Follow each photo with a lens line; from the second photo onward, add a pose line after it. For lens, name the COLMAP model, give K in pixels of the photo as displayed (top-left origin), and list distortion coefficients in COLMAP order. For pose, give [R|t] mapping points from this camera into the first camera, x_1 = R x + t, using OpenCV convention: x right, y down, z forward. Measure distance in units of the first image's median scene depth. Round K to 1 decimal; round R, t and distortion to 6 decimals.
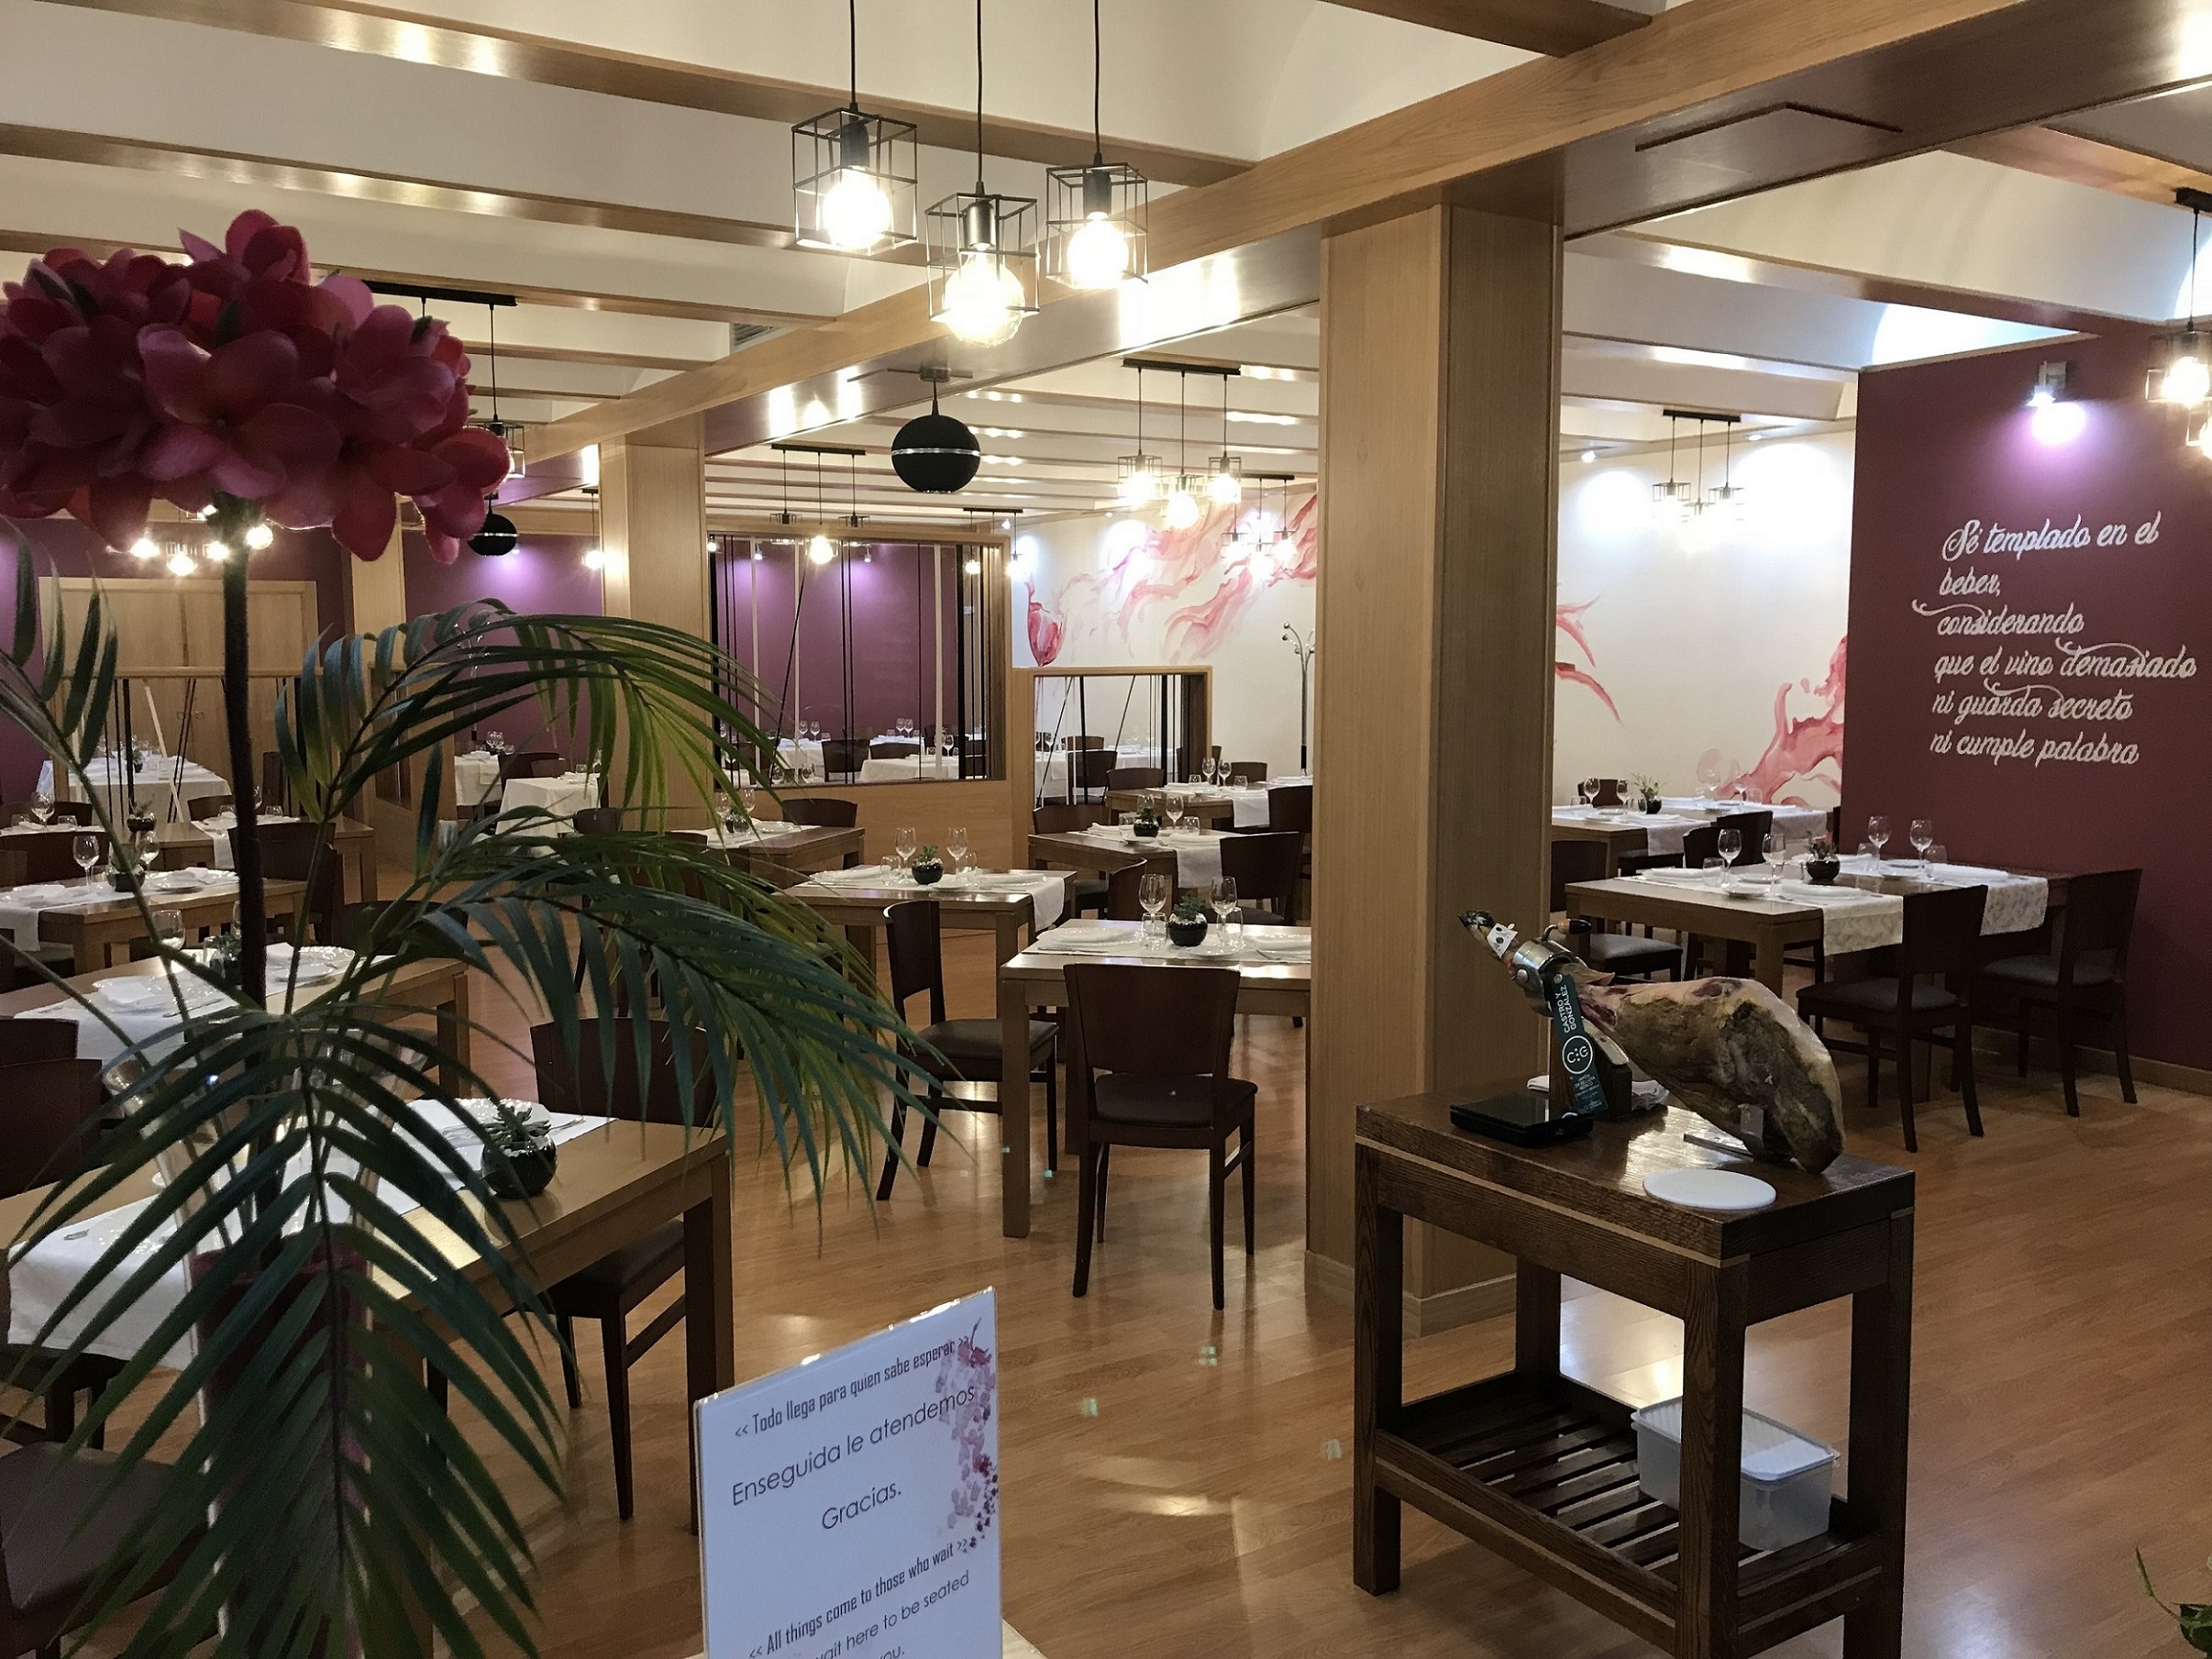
lens RADIAL K [[1838.3, 0, 1097.2], [0, 1838.3, 830.3], [0, 0, 1]] dist [0.045025, -0.035639]
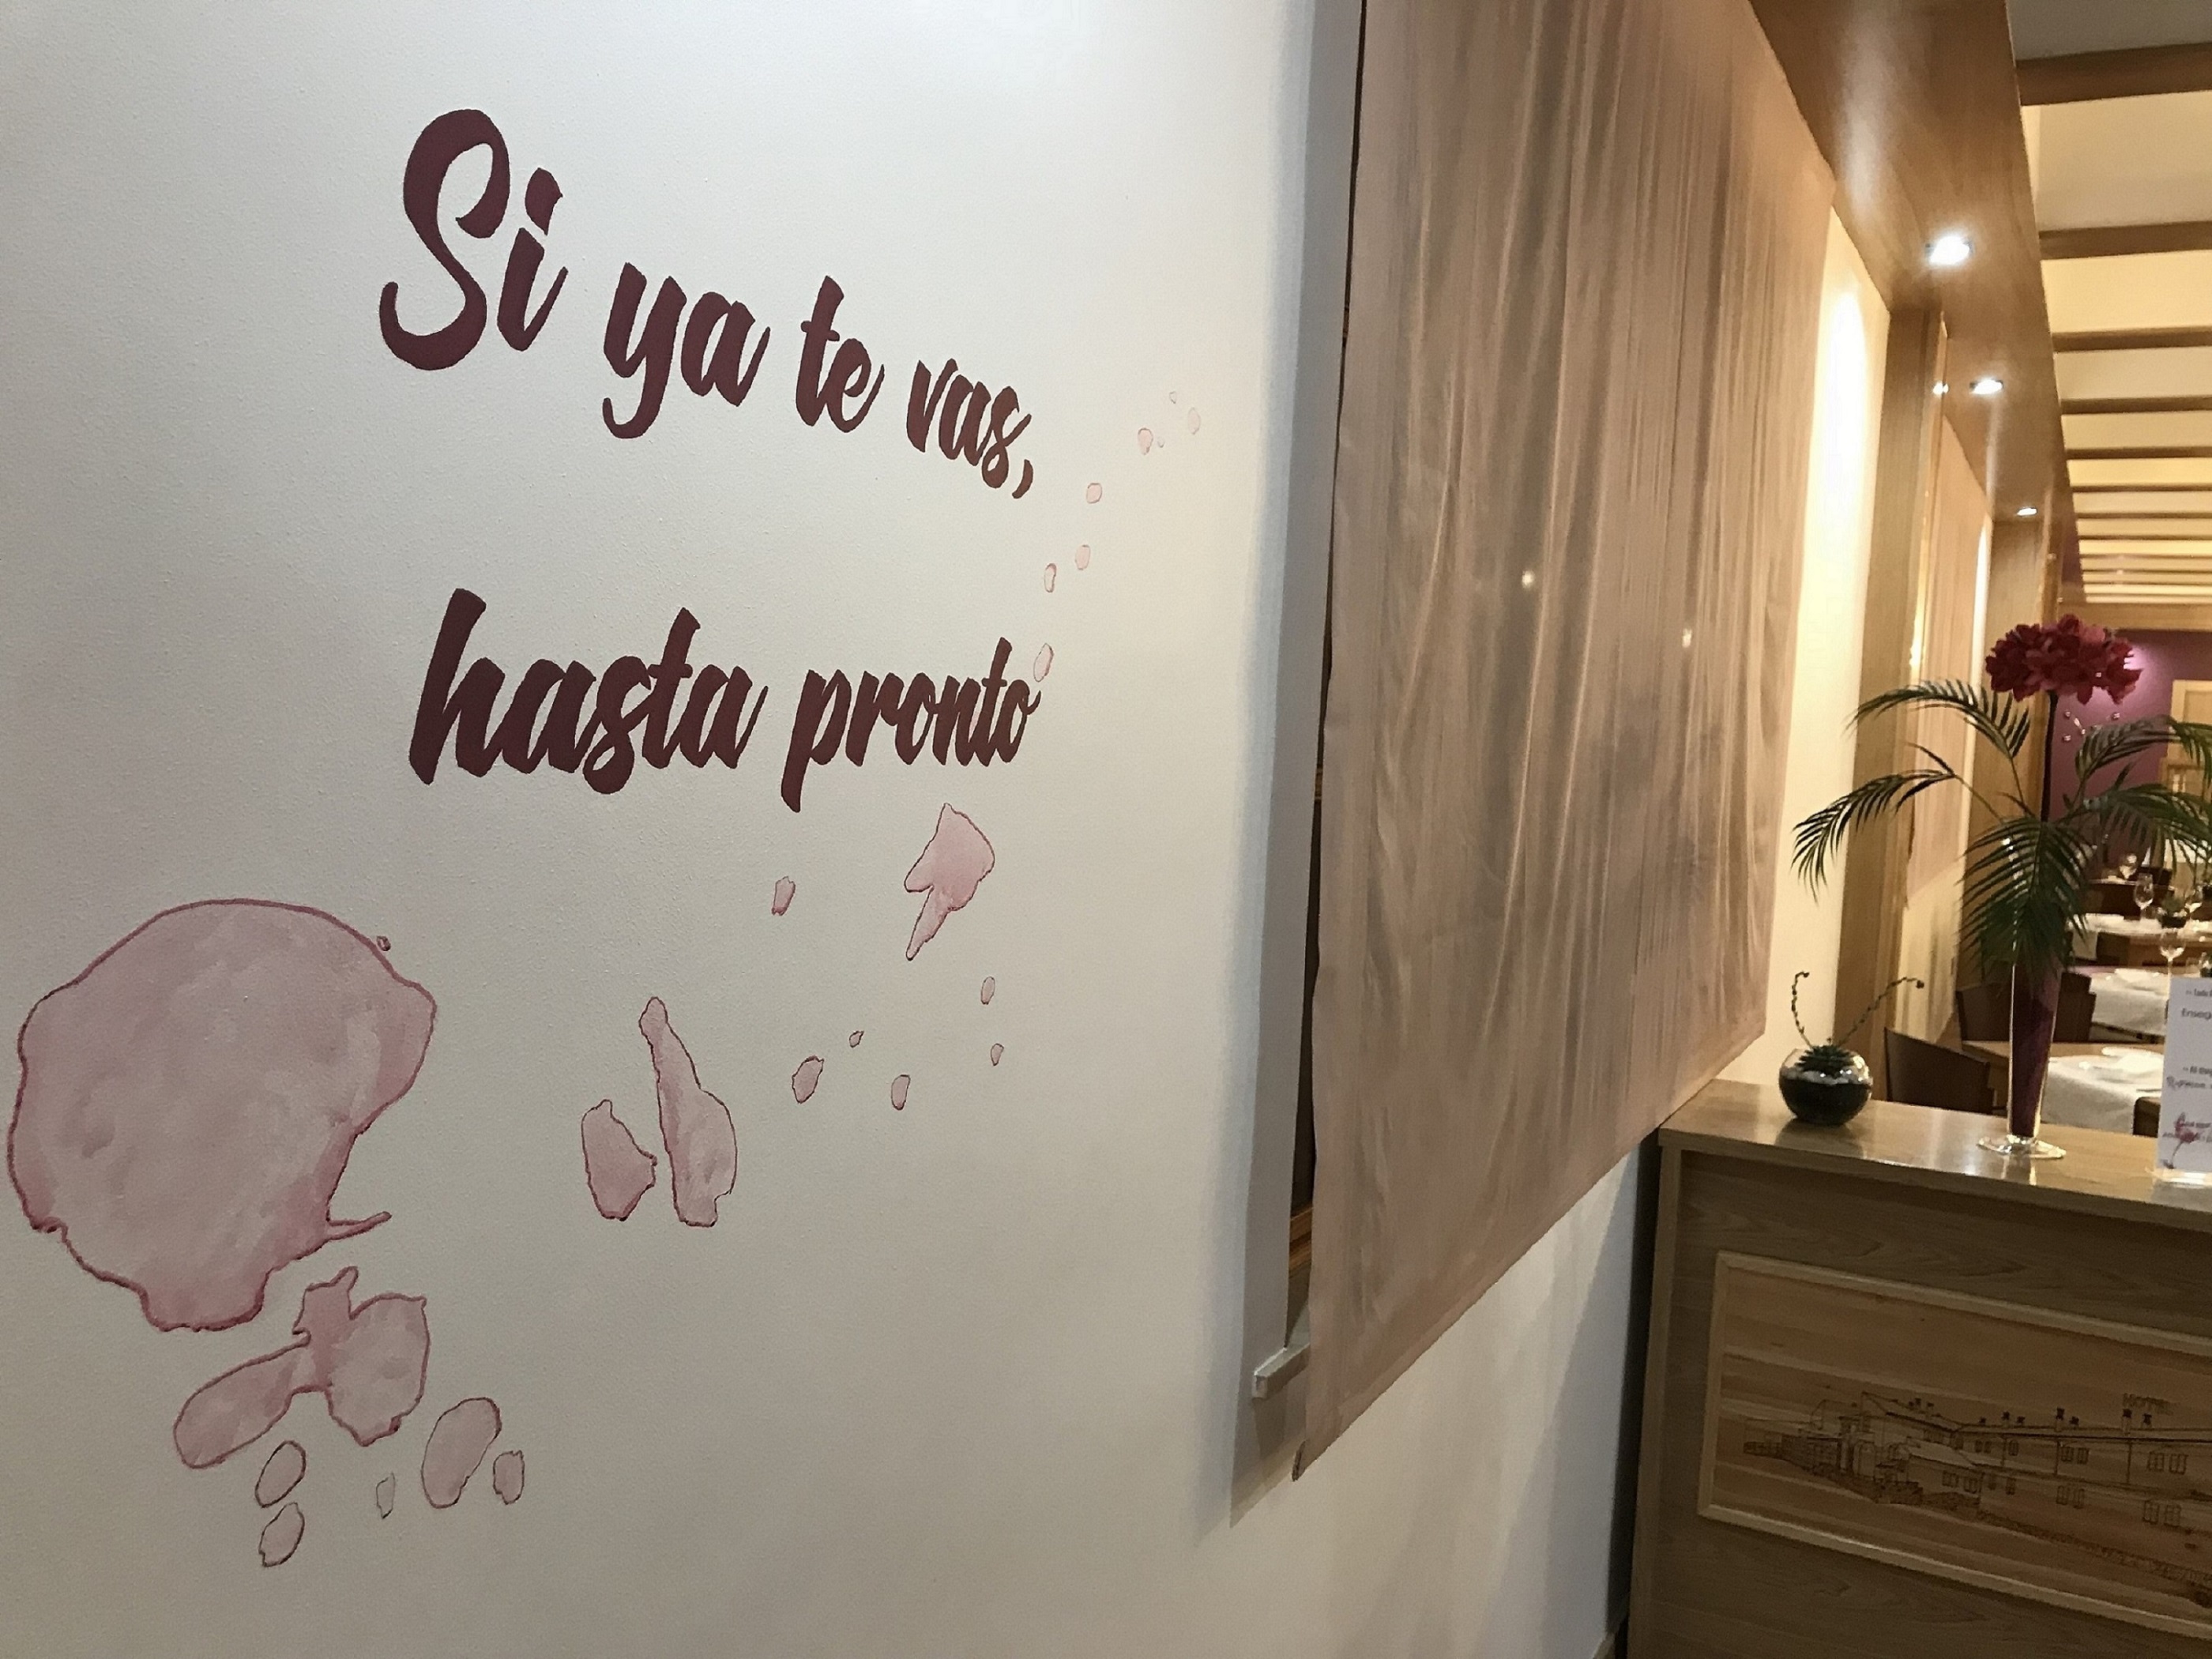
lens RADIAL K [[1838.1, 0, 1085.5], [0, 1838.1, 826.6], [0, 0, 1]] dist [0.045025, -0.035639]
pose [[0.490928, 0.093599, -0.866158, 0.170603], [-0.140294, 0.989730, 0.027436, 0.025222], [0.859830, 0.108048, 0.499017, -0.233542]]
